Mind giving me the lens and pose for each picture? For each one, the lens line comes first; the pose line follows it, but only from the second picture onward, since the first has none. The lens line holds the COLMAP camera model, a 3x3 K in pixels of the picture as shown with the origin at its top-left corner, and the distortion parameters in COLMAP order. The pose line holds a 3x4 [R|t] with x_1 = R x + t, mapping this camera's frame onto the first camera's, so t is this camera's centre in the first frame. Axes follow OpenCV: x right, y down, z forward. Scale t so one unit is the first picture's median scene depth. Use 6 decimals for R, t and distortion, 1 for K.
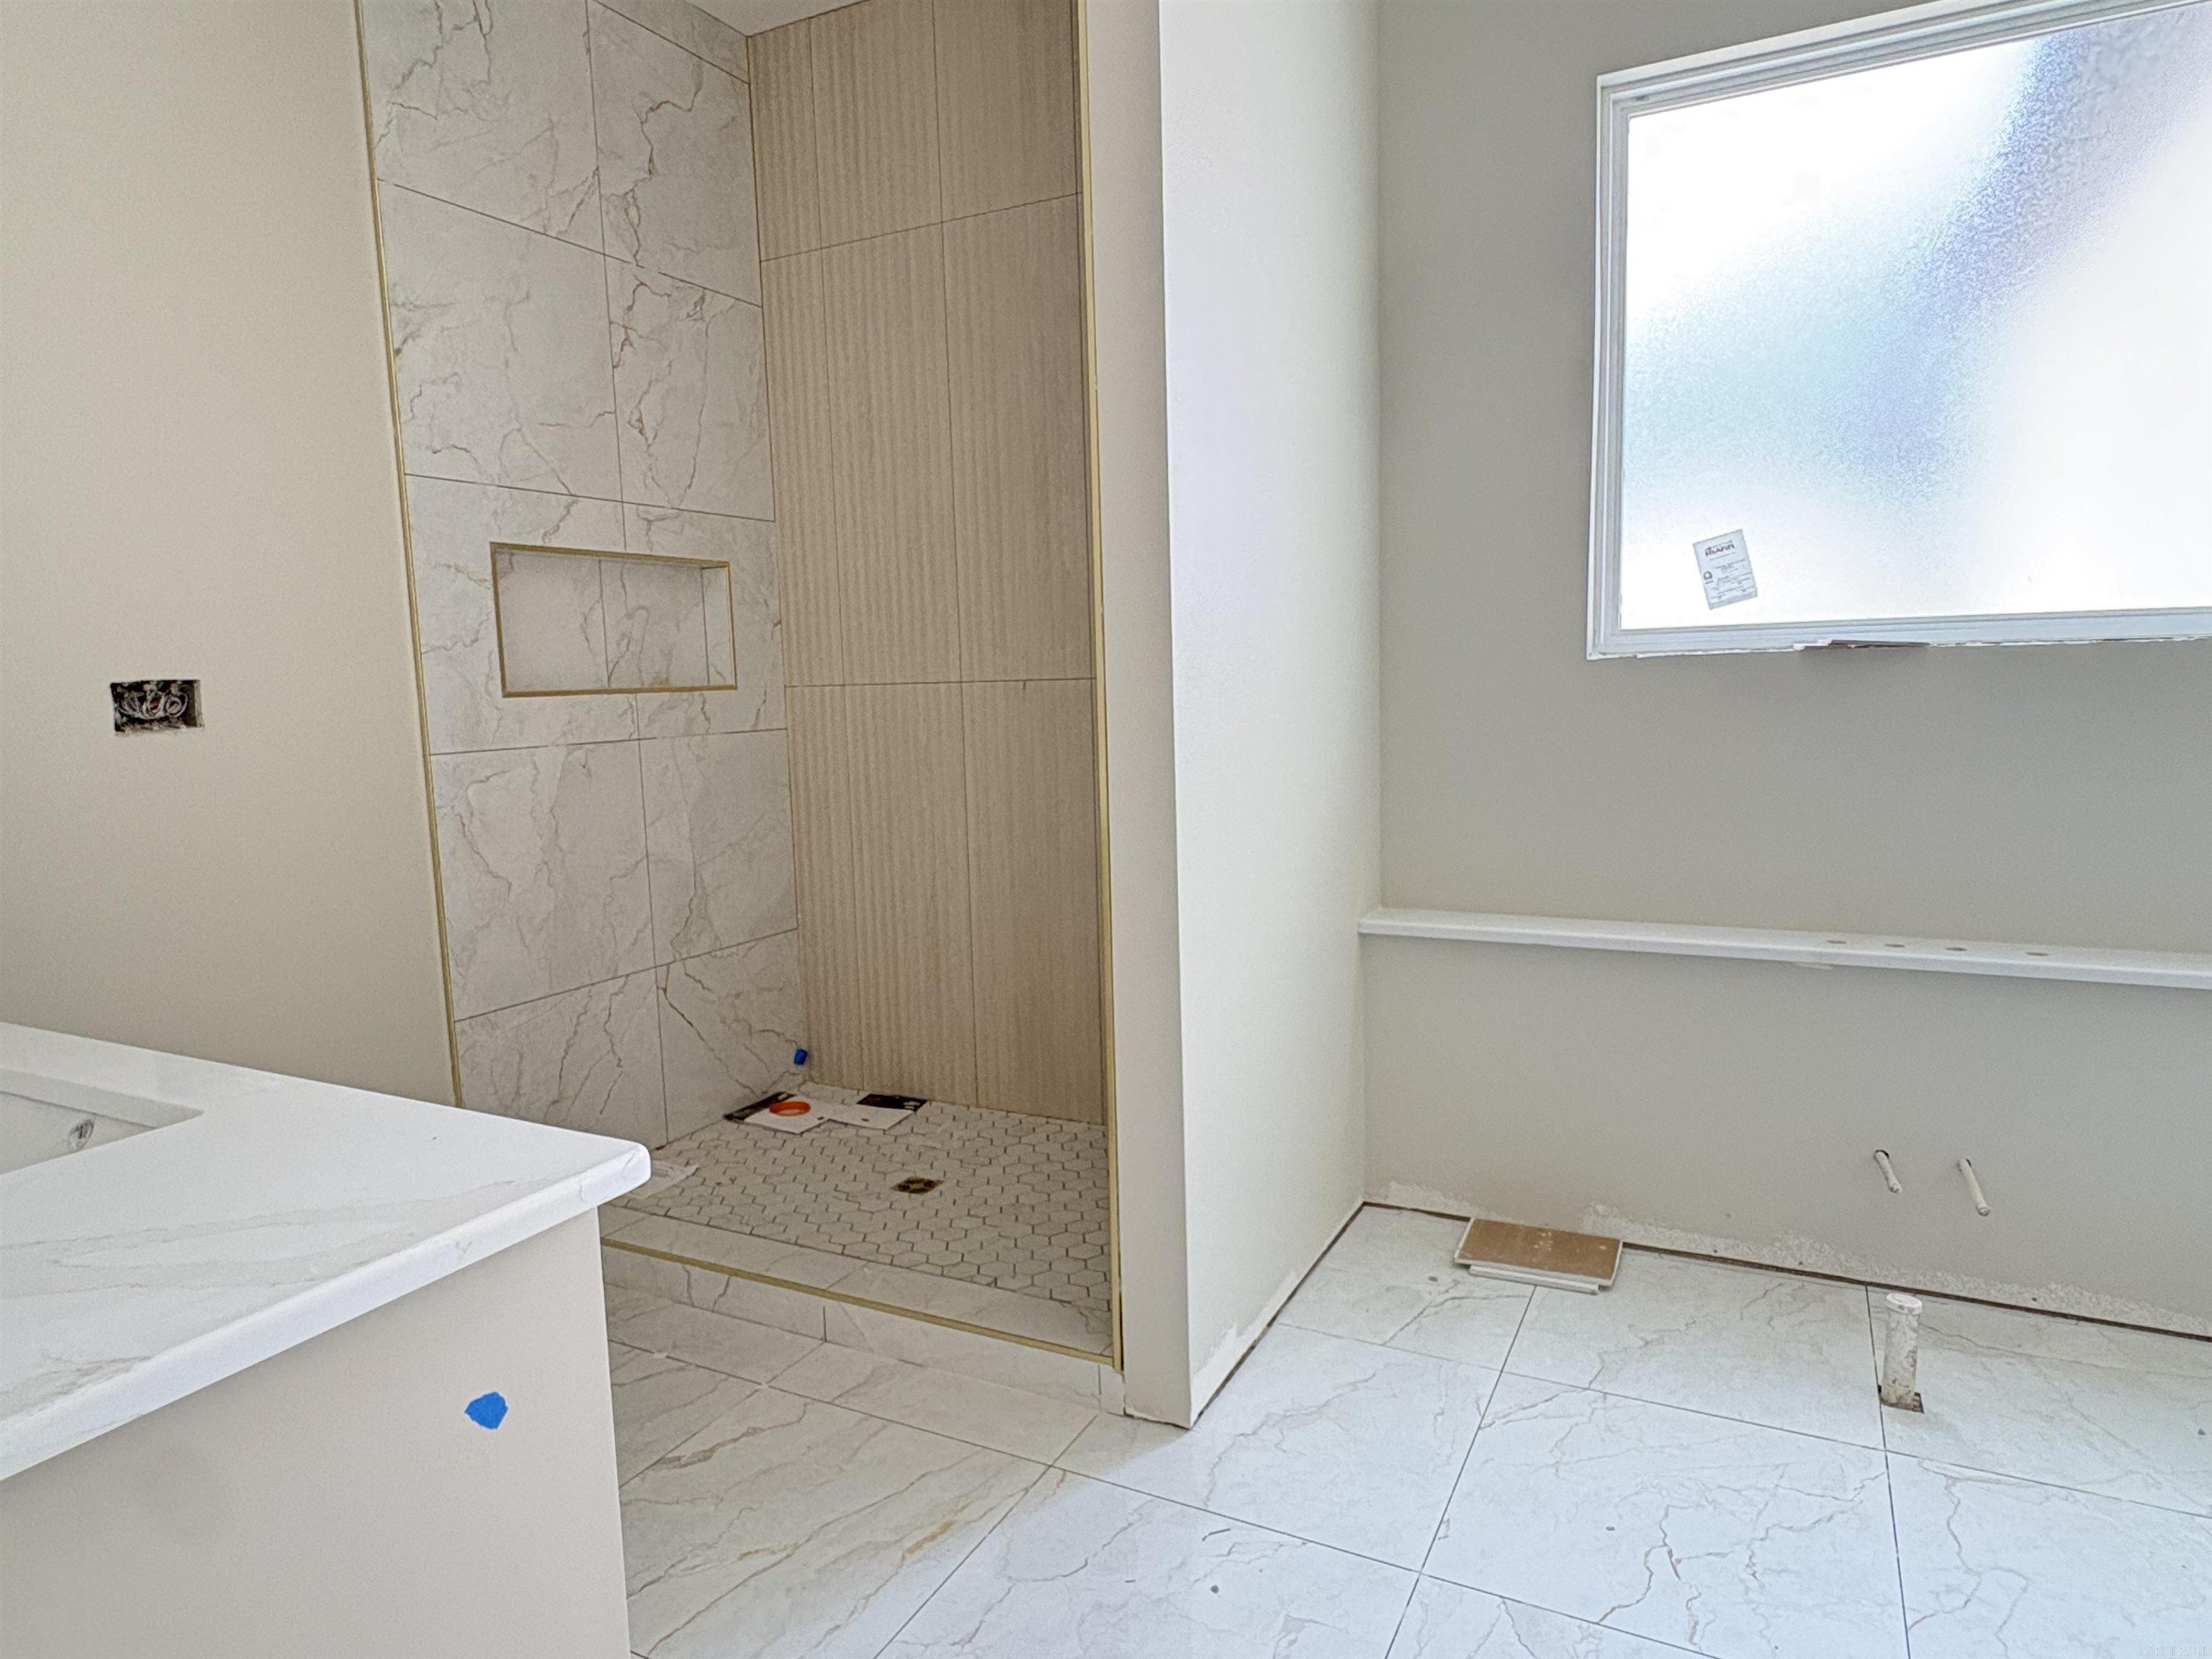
lens RADIAL K [[1334.4, 0, 1110.3], [0, 1334.4, 833.8], [0, 0, 1]] dist [-0.001026, 0.004183]
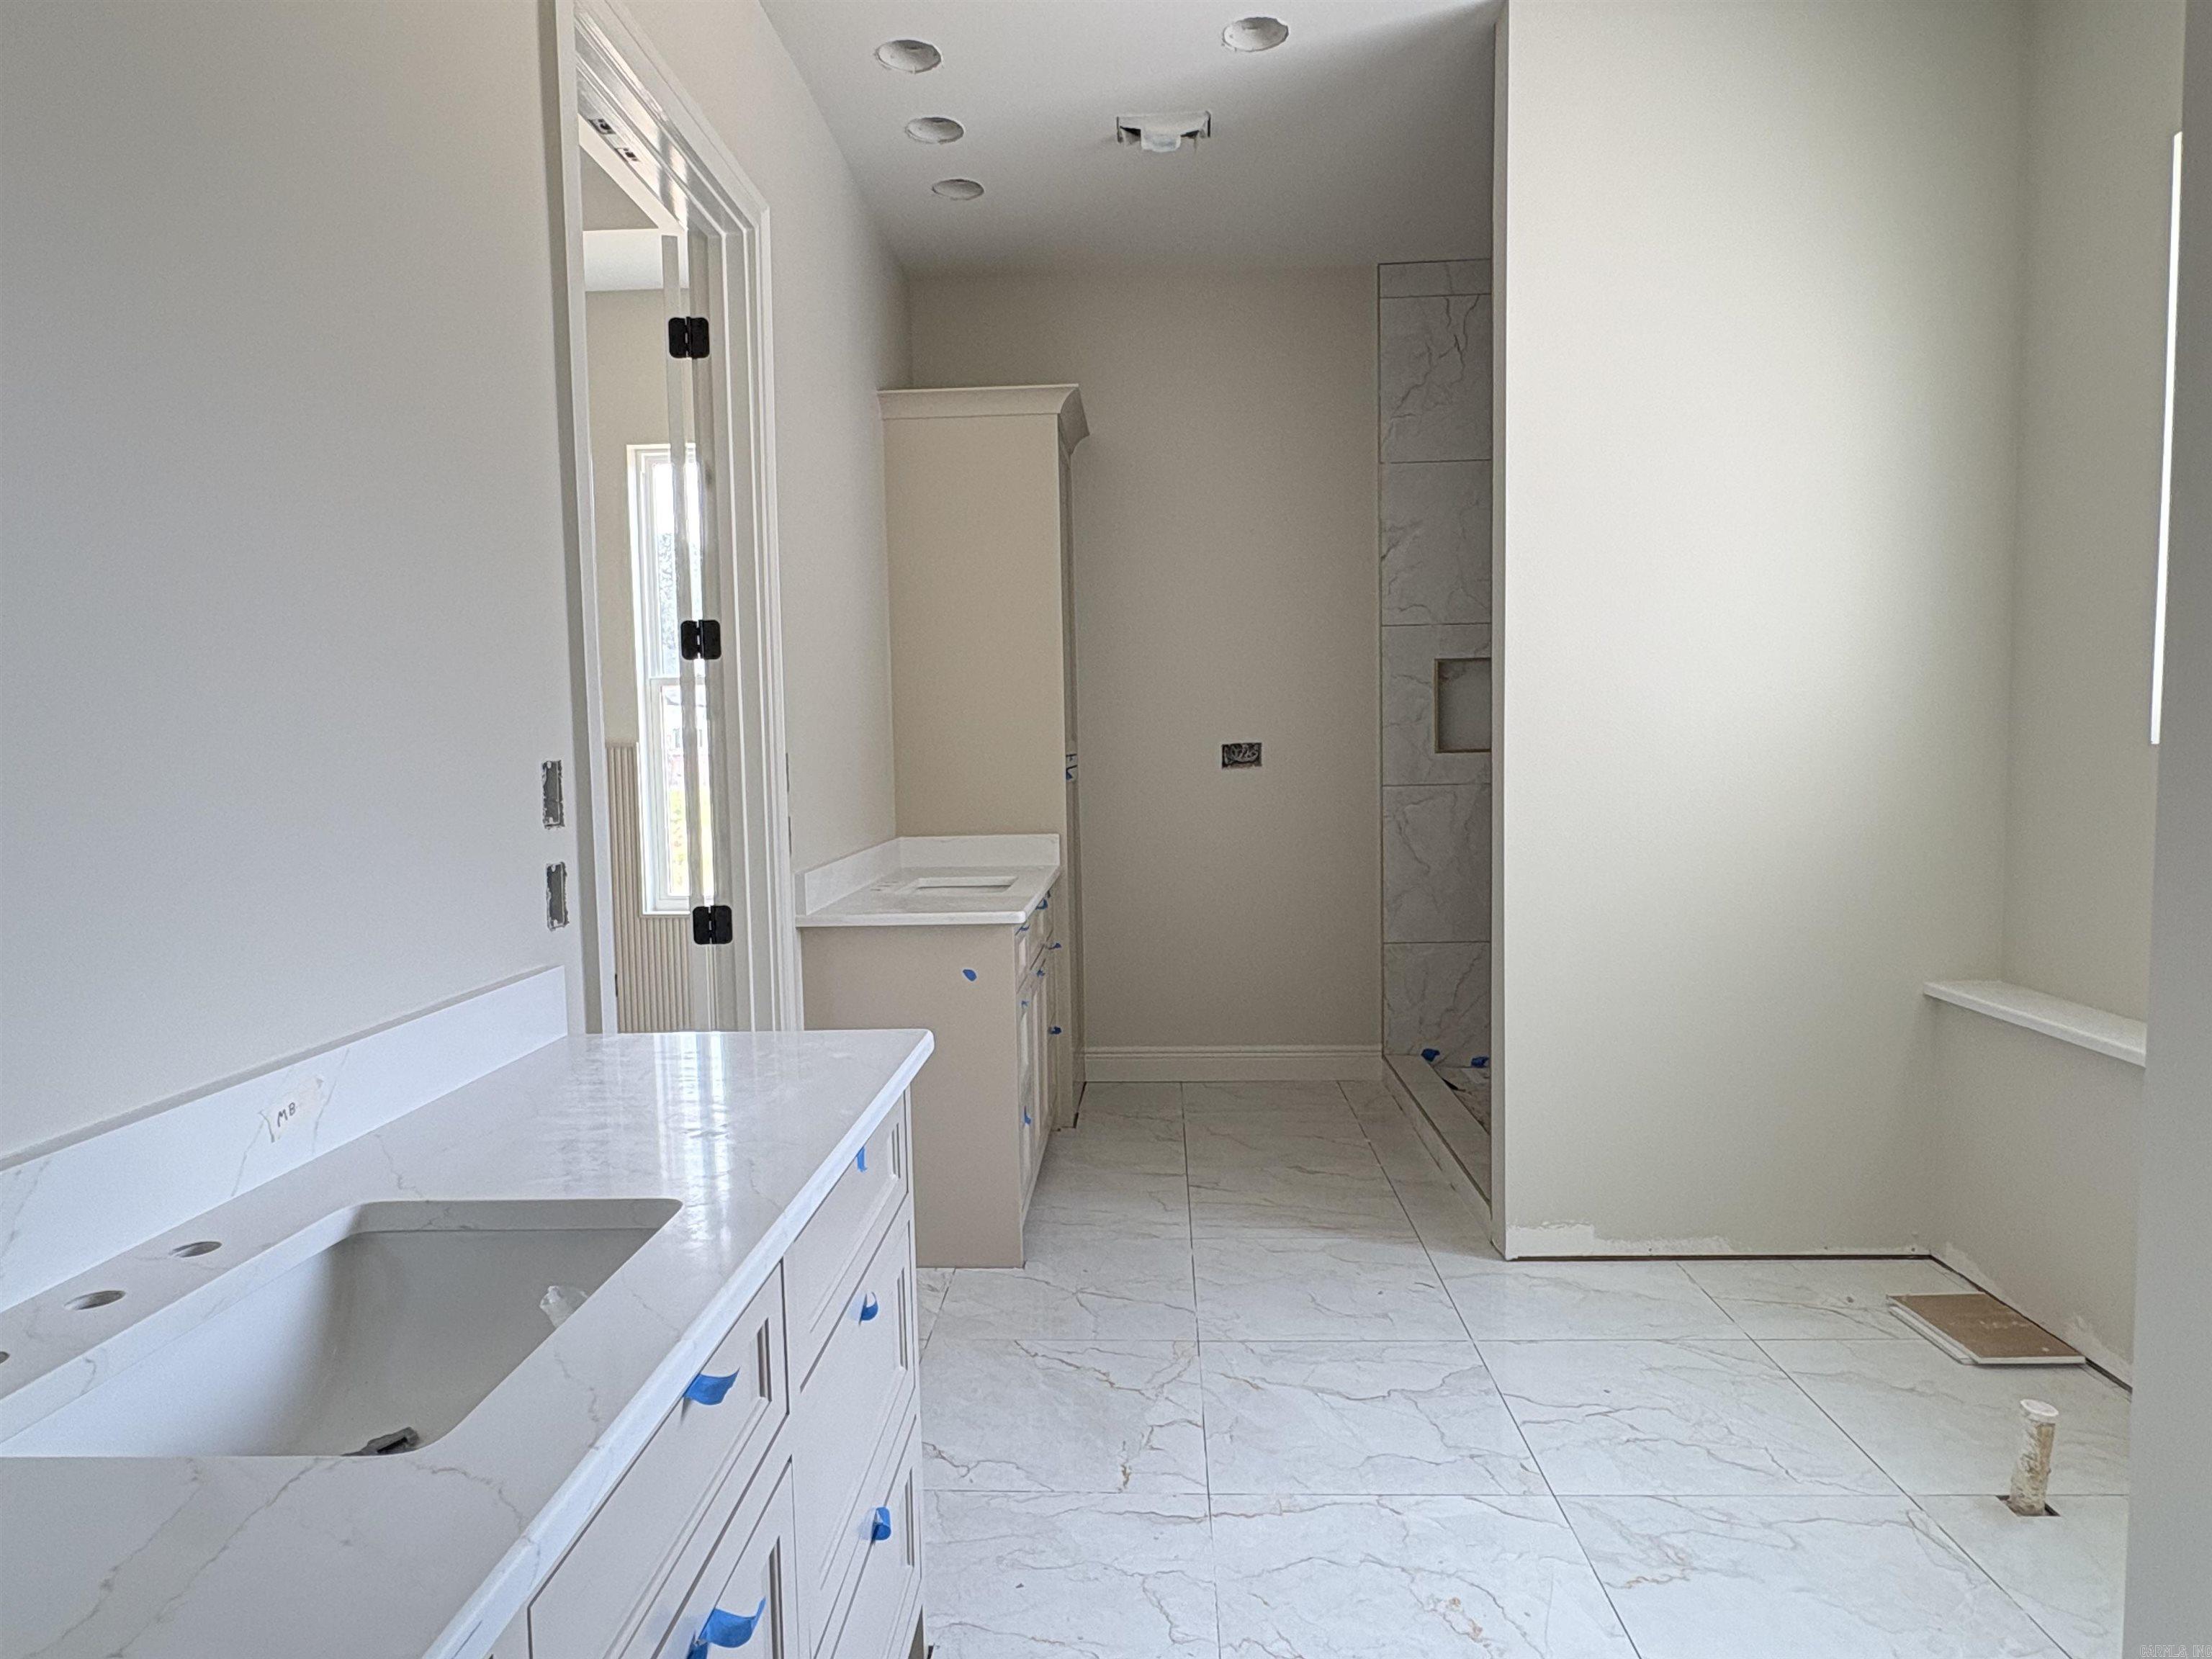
lens RADIAL K [[1334.4, 0, 1099.7], [0, 1334.4, 832.6], [0, 0, 1]] dist [-0.001026, 0.004183]
pose [[0.419761, 0.080416, -0.904065, 0.949257], [-0.098722, 0.994203, 0.042596, -0.038150], [0.902250, 0.071371, 0.425266, -0.062759]]
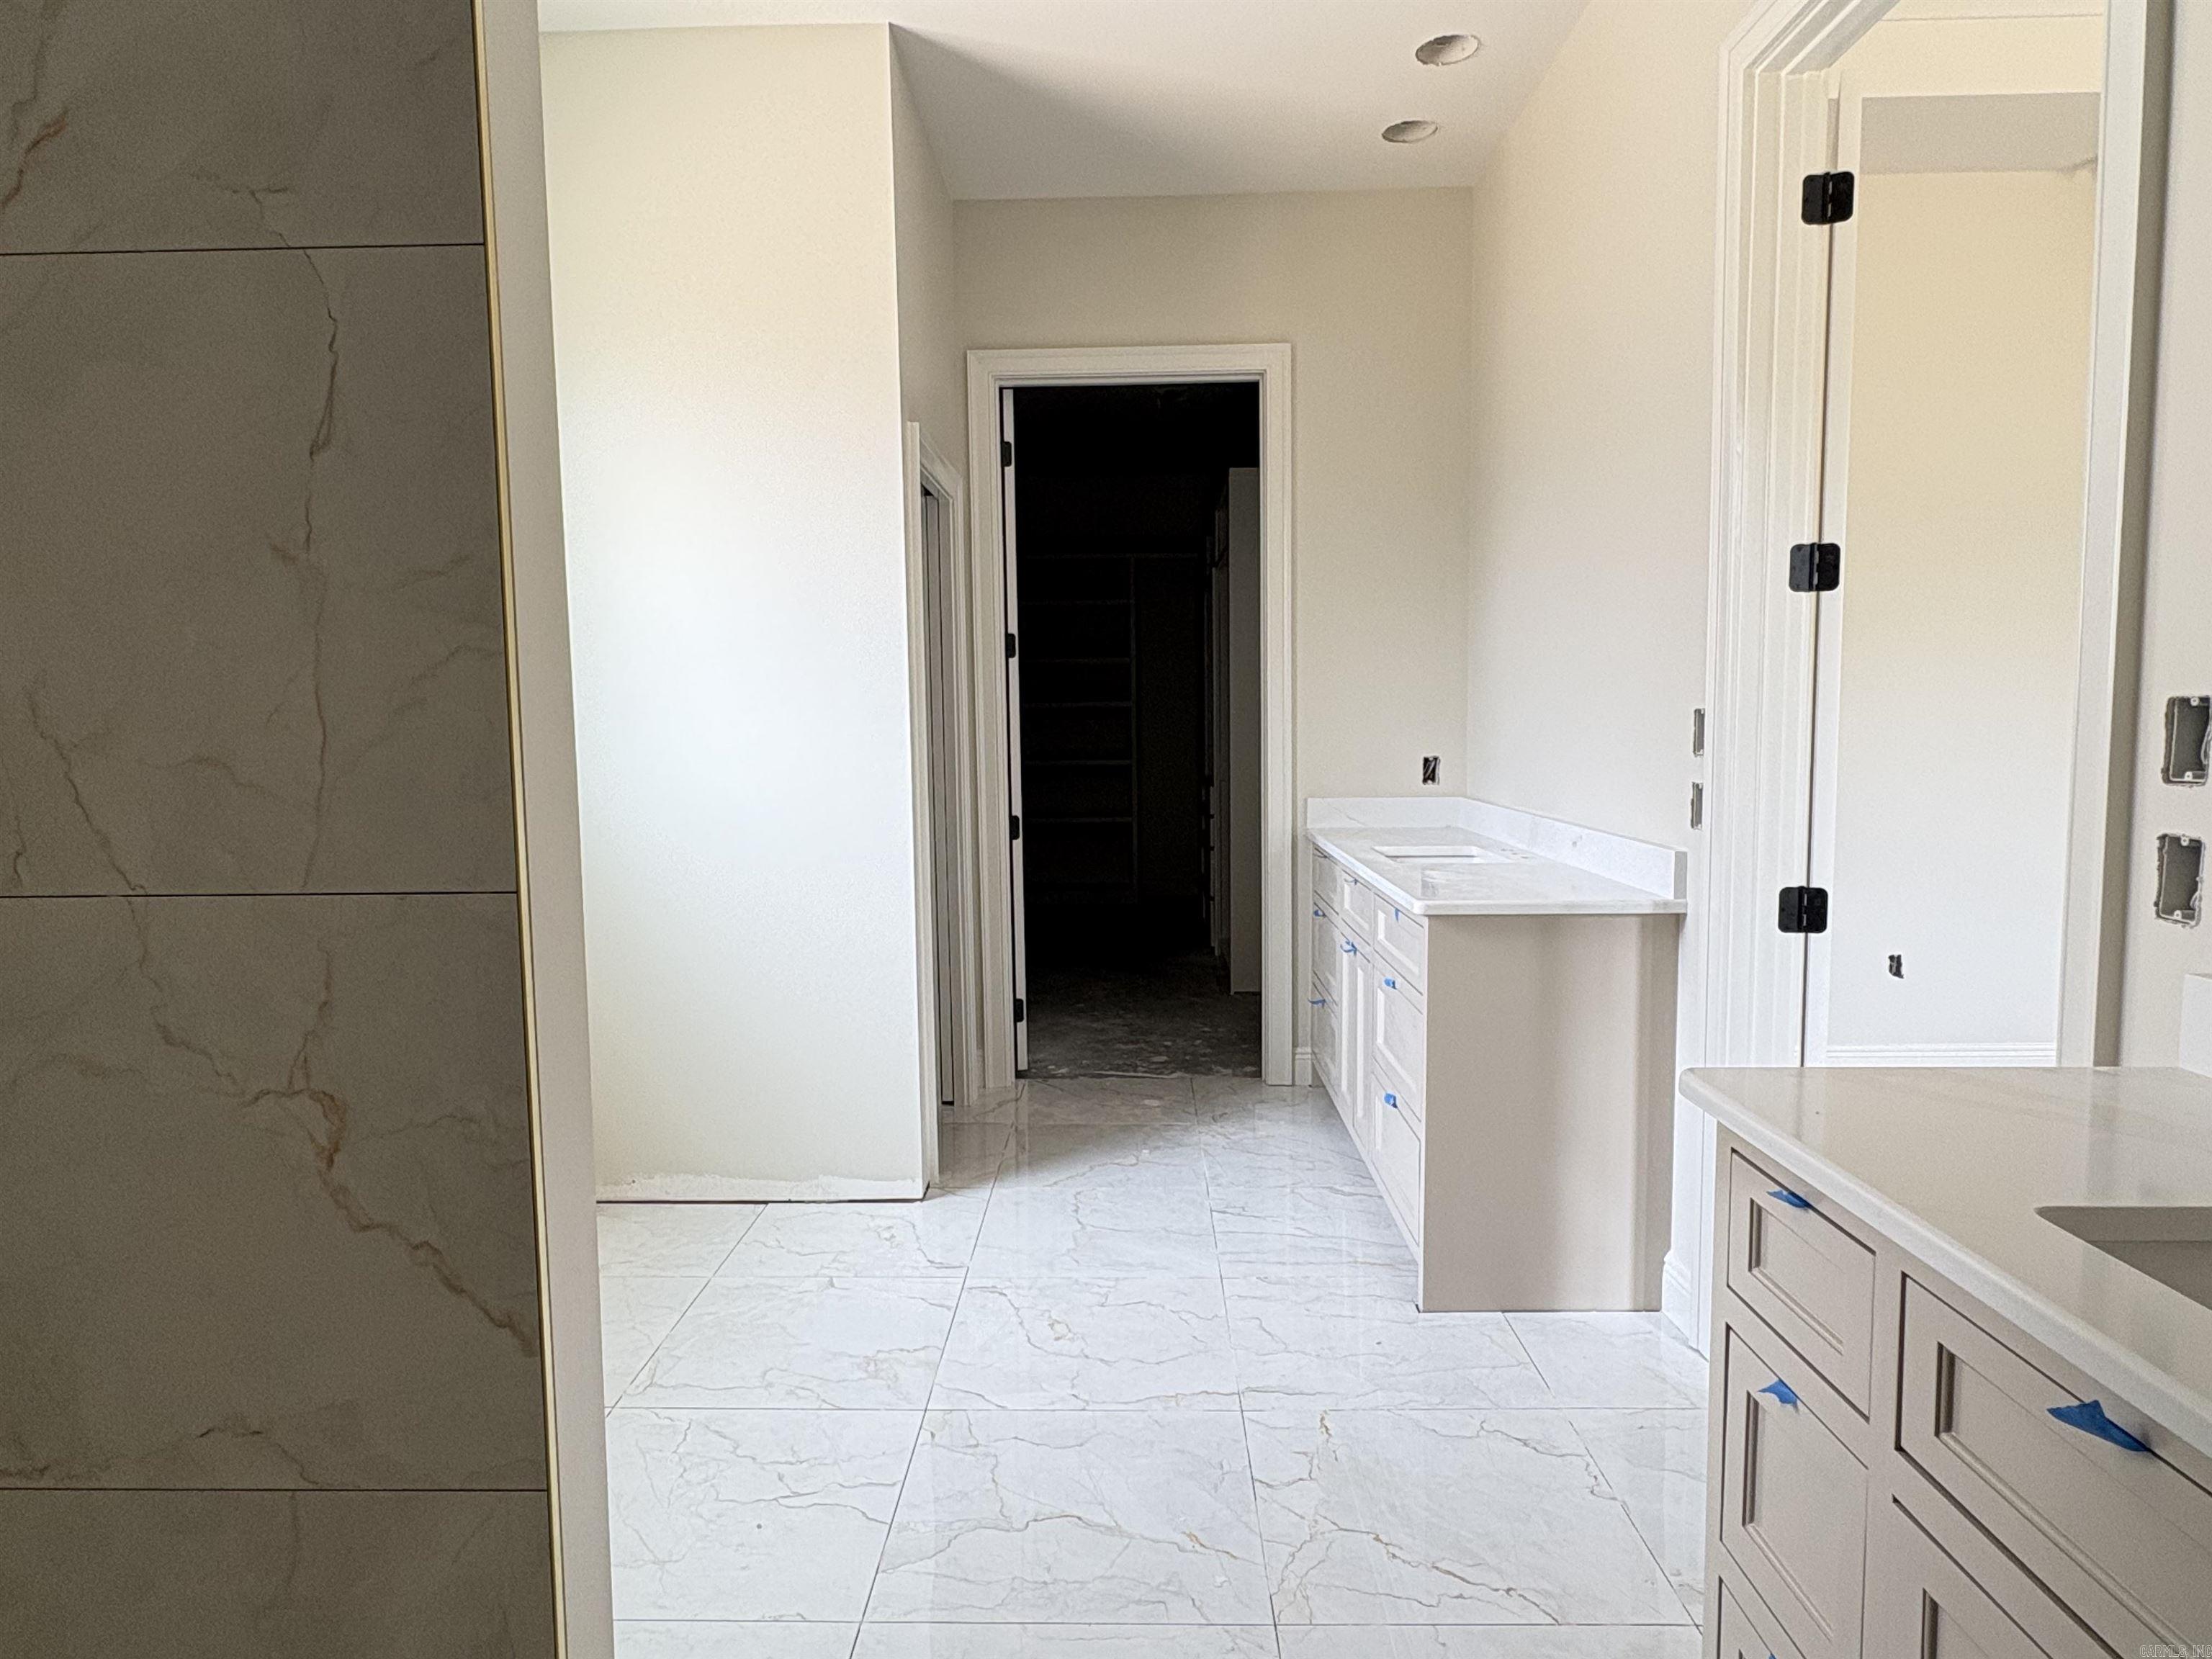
lens RADIAL K [[1334.4, 0, 1106.6], [0, 1334.4, 836.1], [0, 0, 1]] dist [-0.001026, 0.004183]
pose [[-0.439423, -0.045909, 0.897106, -0.505897], [0.125788, 0.985708, 0.112057, -0.090989], [-0.889429, 0.162085, -0.427368, 0.794015]]
